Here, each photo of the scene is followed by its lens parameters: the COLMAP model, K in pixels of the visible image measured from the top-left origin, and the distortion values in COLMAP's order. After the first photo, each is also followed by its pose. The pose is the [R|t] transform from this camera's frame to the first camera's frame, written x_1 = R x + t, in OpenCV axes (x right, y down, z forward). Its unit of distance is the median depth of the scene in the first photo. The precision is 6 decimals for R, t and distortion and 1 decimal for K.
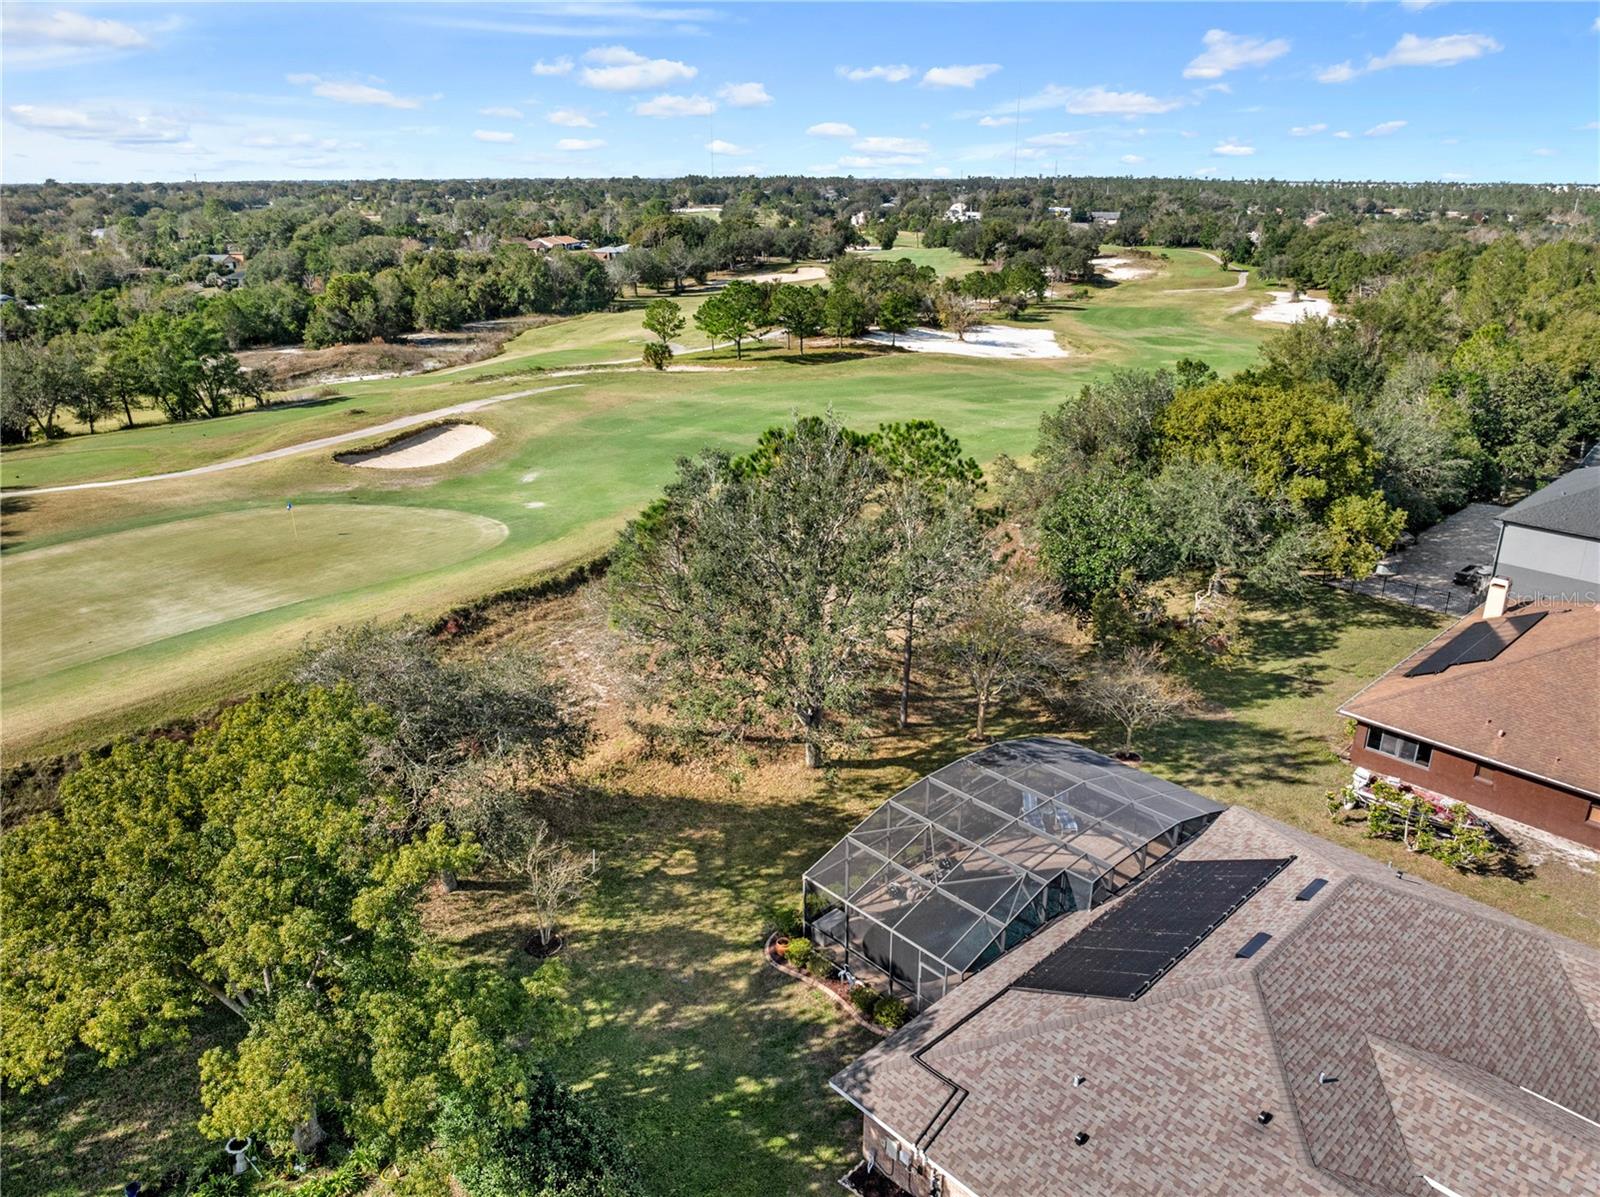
lens RADIAL K [[1141.0, 0, 800.0], [0, 1141.0, 598.5], [0, 0, 1]] dist [-0.038163, -0.000395]
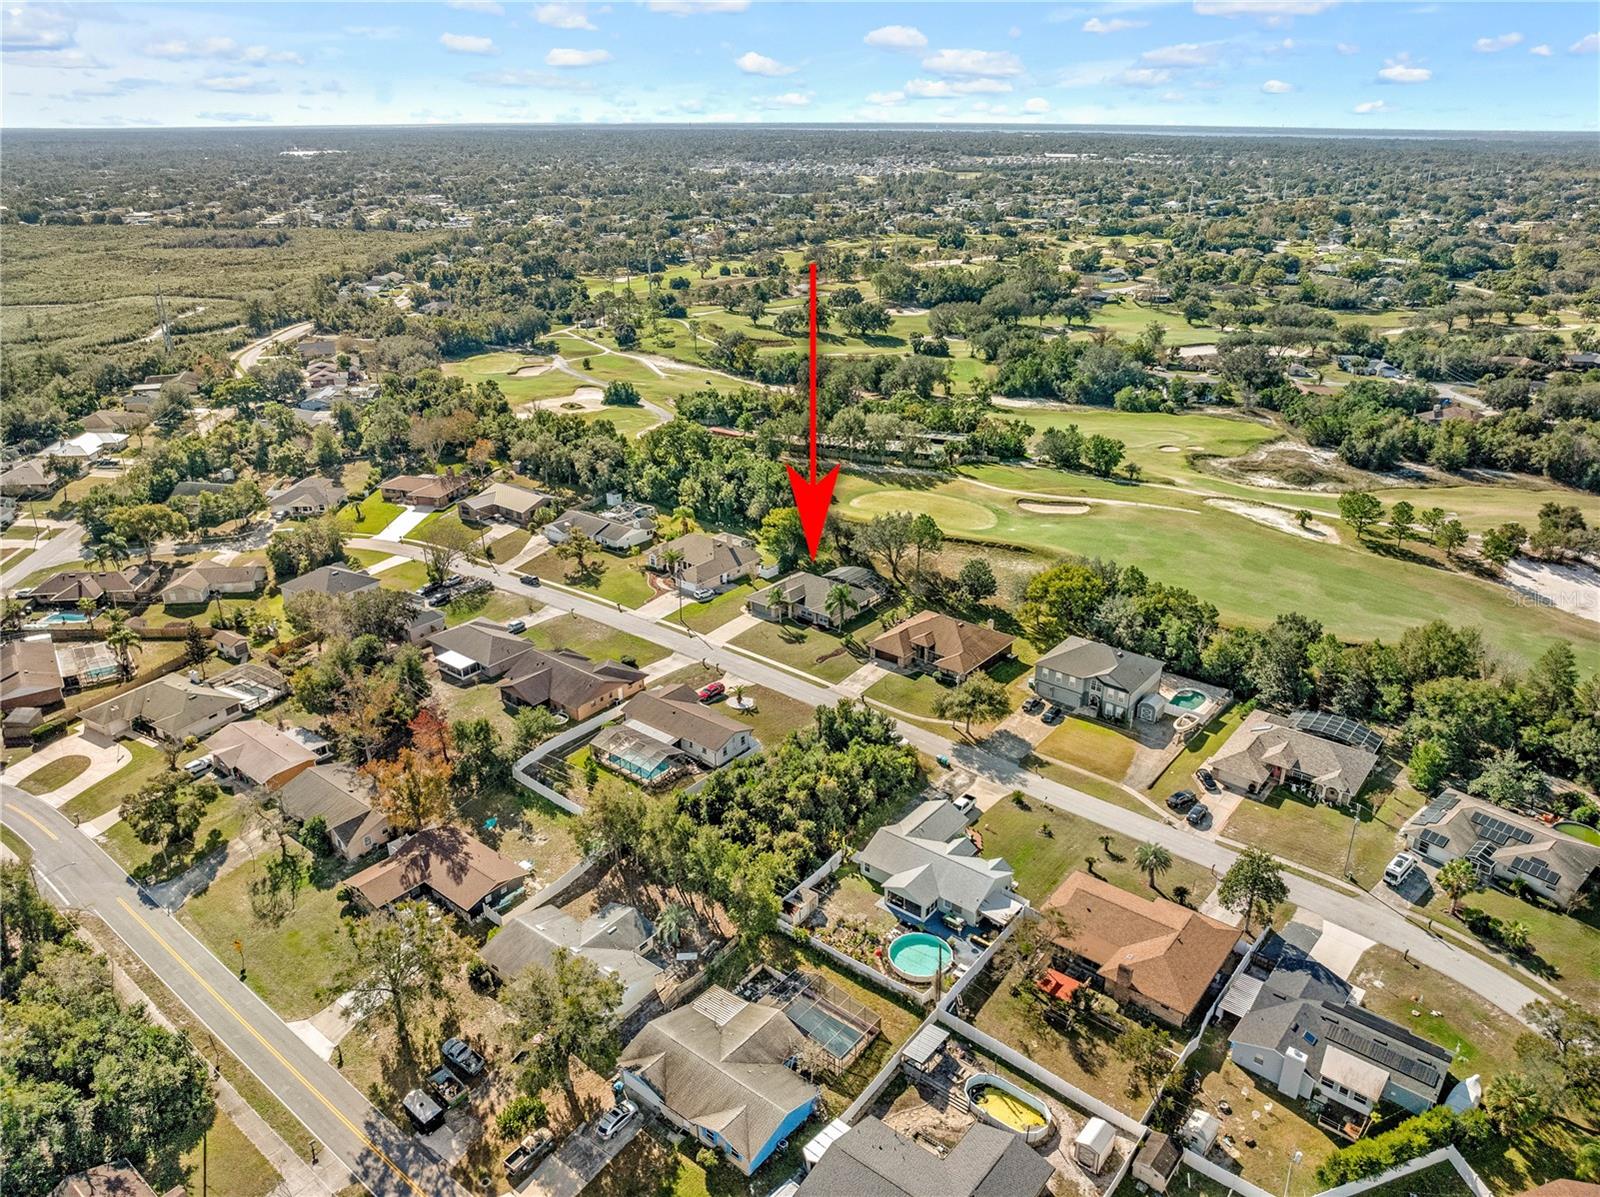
lens RADIAL K [[1111.2, 0, 813.2], [0, 1111.2, 594.4], [0, 0, 1]] dist [-0.019952, -0.042350]
pose [[0.152586, 0.392085, -0.907186, 1.329978], [-0.345897, 0.881064, 0.322616, -0.373264], [0.925782, 0.264567, 0.270059, -0.196747]]
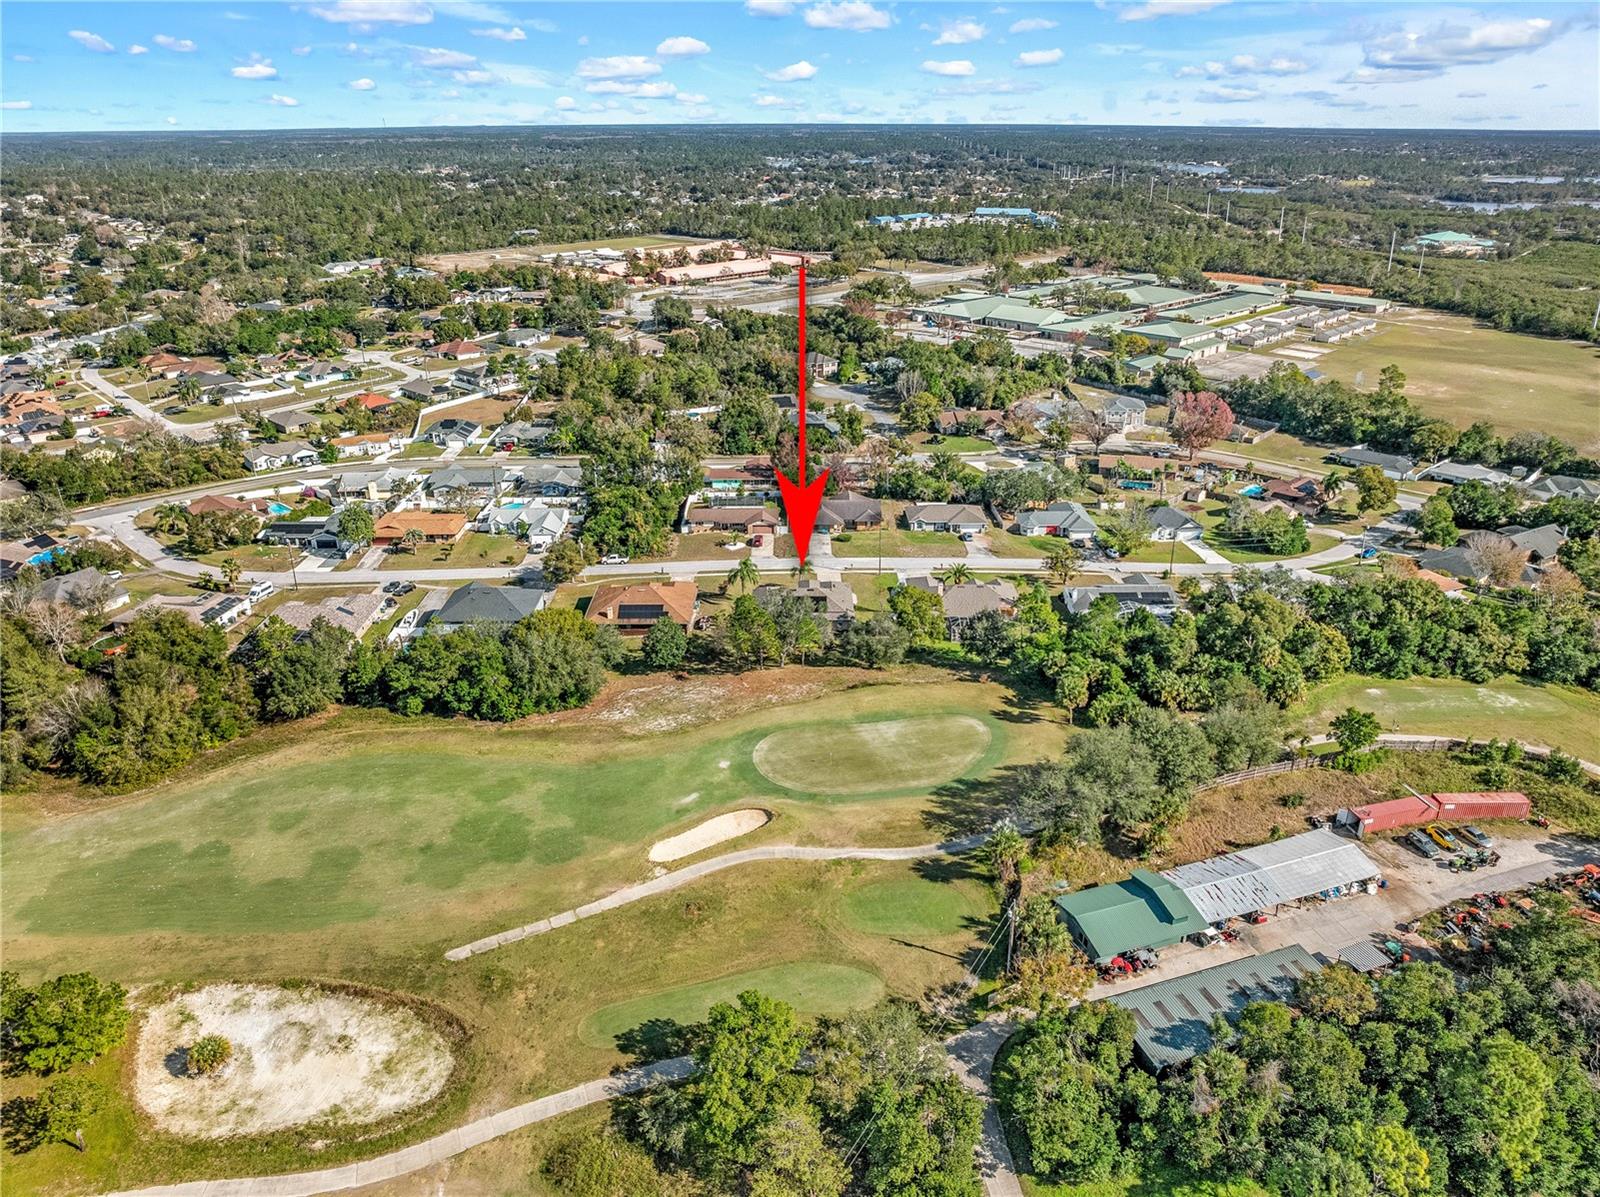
lens RADIAL K [[1132.6, 0, 810.2], [0, 1132.6, 603.6], [0, 0, 1]] dist [-0.037555, -0.000020]
pose [[-0.742190, -0.271351, 0.612799, -0.758425], [0.231063, 0.754699, 0.614036, -0.760789], [-0.629098, 0.597326, -0.497430, 0.847406]]
